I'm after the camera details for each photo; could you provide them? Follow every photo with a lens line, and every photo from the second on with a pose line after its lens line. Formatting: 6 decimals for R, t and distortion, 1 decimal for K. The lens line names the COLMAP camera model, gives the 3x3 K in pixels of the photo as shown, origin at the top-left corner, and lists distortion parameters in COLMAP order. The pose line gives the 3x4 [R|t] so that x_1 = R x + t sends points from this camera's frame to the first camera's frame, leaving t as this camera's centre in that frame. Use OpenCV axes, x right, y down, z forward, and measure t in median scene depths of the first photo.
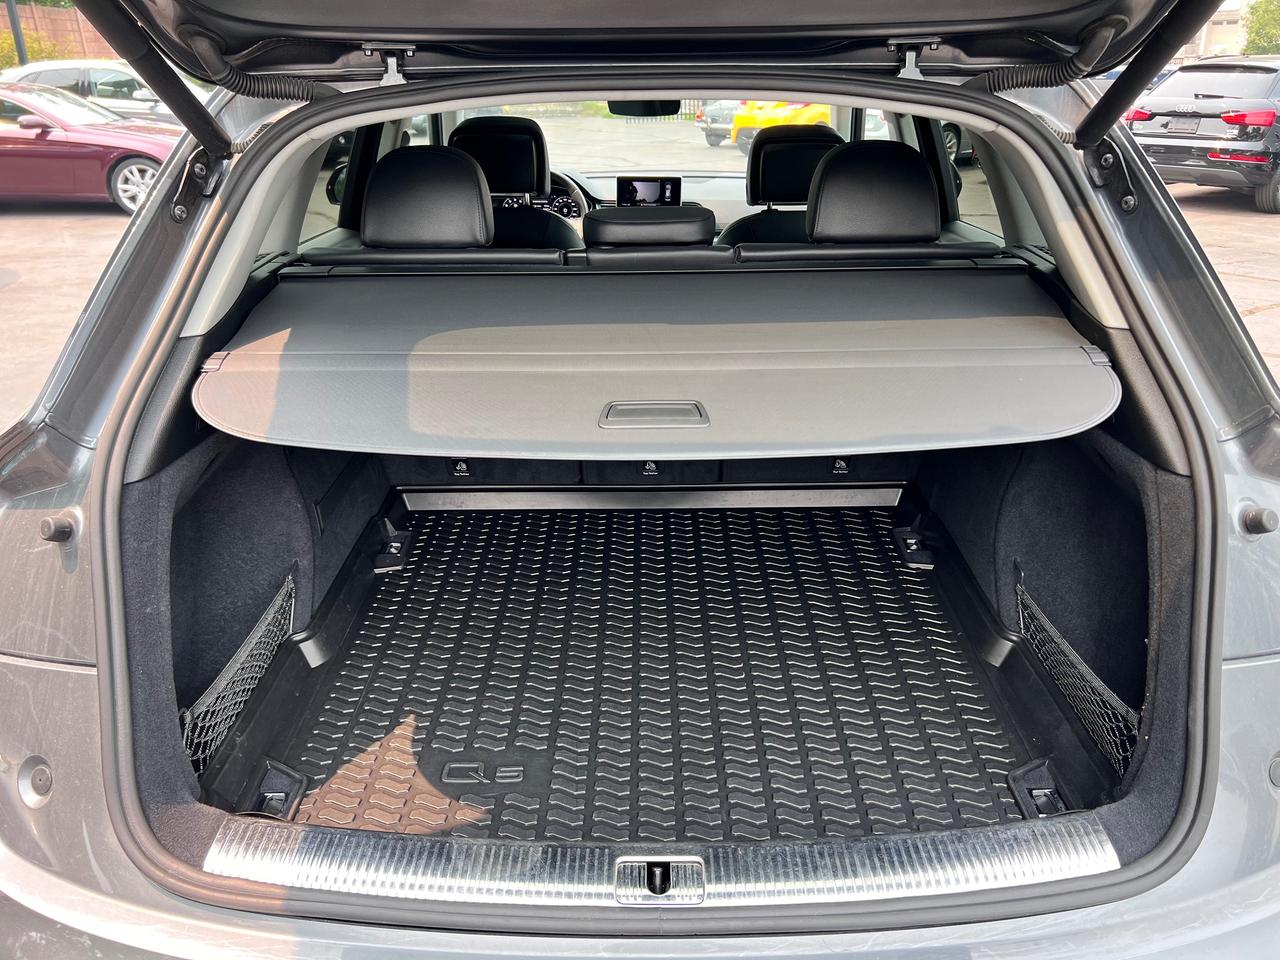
lens RADIAL K [[972.1, 0, 640.0], [0, 972.1, 480.0], [0, 0, 1]] dist [0.049591, -0.063315]
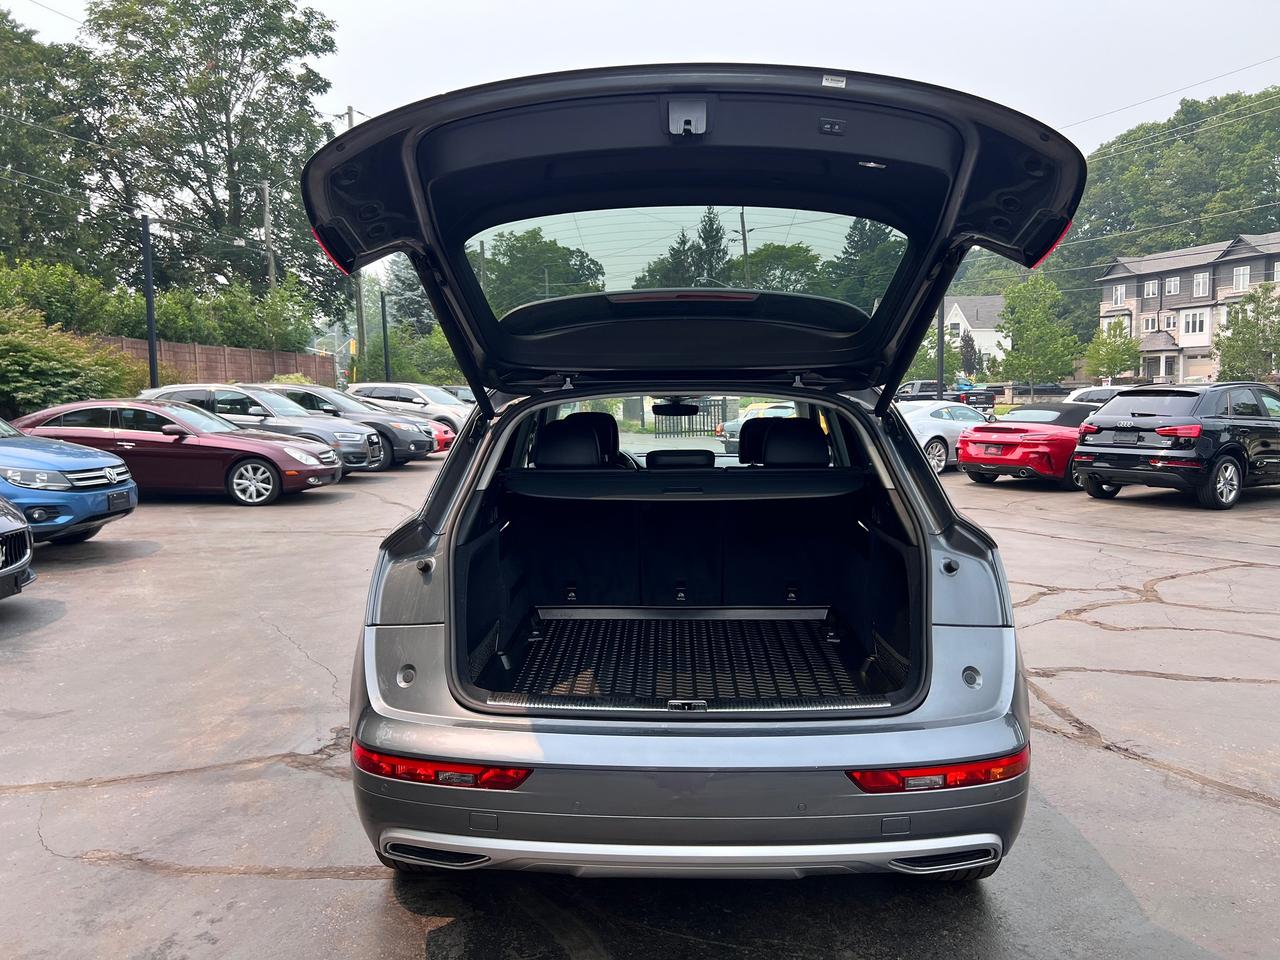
lens RADIAL K [[972.1, 0, 640.0], [0, 972.1, 480.0], [0, 0, 1]] dist [0.049591, -0.063315]
pose [[0.999625, 0.006322, -0.026650, -0.017647], [-0.014148, 0.952313, -0.304794, 0.320203], [0.023452, 0.305057, 0.952045, -0.713811]]
